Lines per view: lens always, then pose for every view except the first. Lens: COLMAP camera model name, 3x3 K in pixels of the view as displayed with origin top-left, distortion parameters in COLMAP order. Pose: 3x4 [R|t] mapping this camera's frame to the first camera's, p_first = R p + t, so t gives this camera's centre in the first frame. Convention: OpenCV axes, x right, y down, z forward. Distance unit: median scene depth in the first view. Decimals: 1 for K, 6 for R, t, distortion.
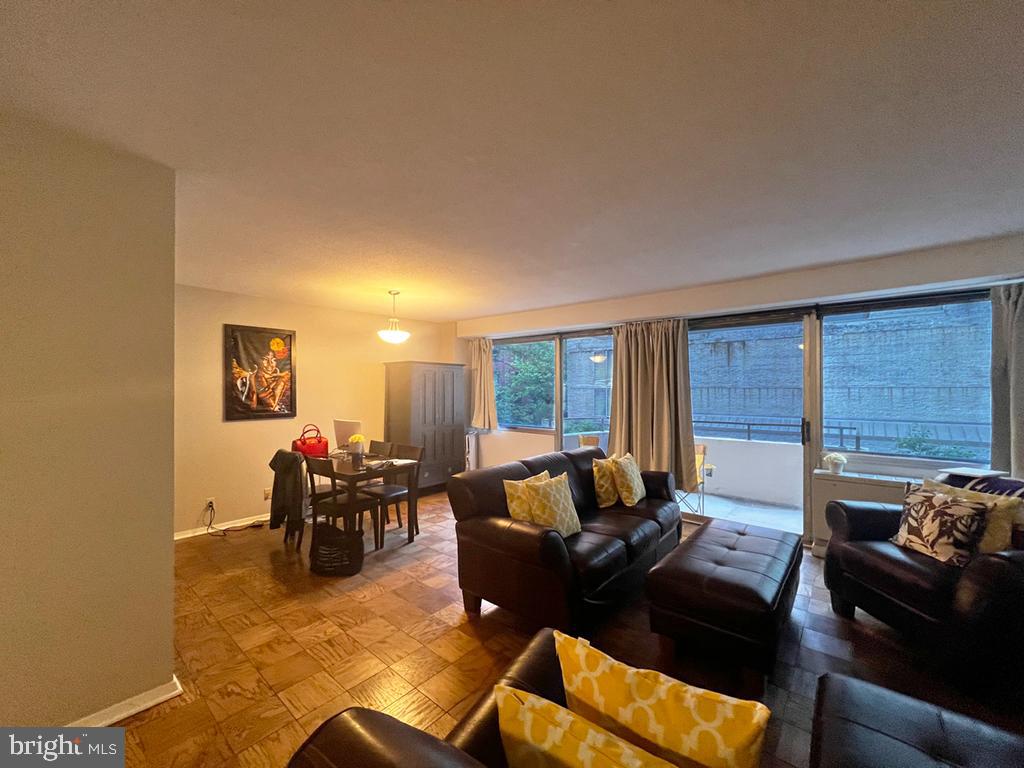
lens RADIAL K [[410.2, 0, 516.6], [0, 410.2, 386.4], [0, 0, 1]] dist [0.000200, 0.000118]
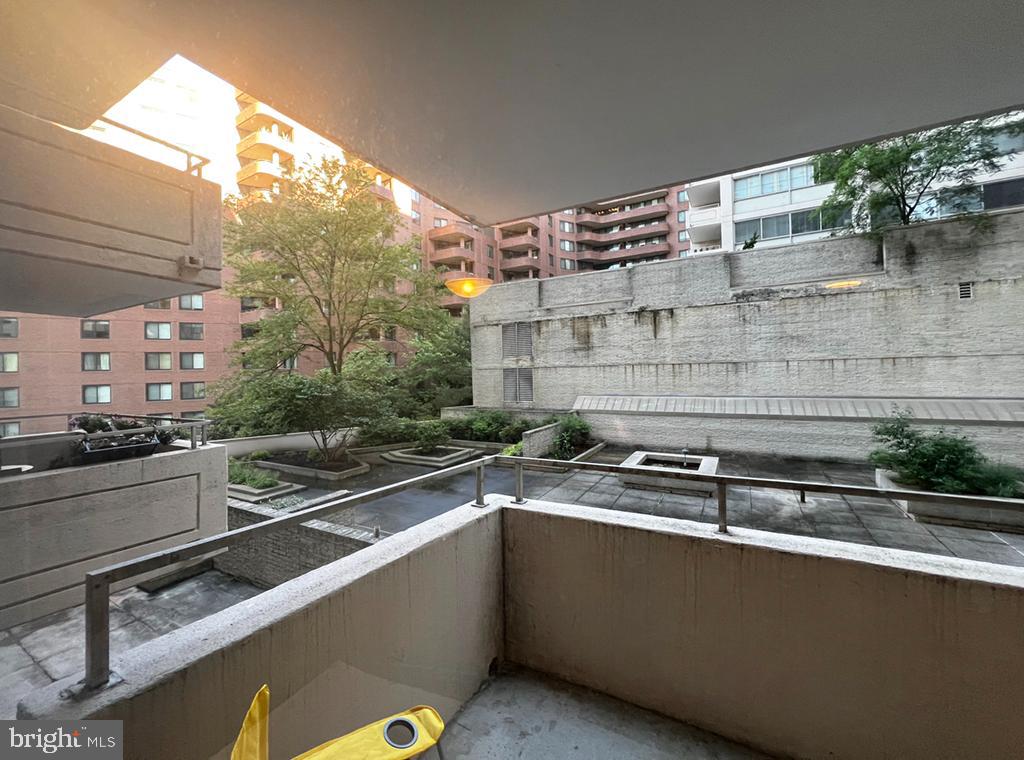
lens RADIAL K [[410.2, 0, 508.1], [0, 410.2, 372.4], [0, 0, 1]] dist [0.000200, 0.000118]
pose [[0.983993, -0.020428, 0.177030, 0.075609], [0.019536, 0.999786, 0.006781, 0.010813], [-0.177131, -0.003214, 0.984182, 0.258316]]
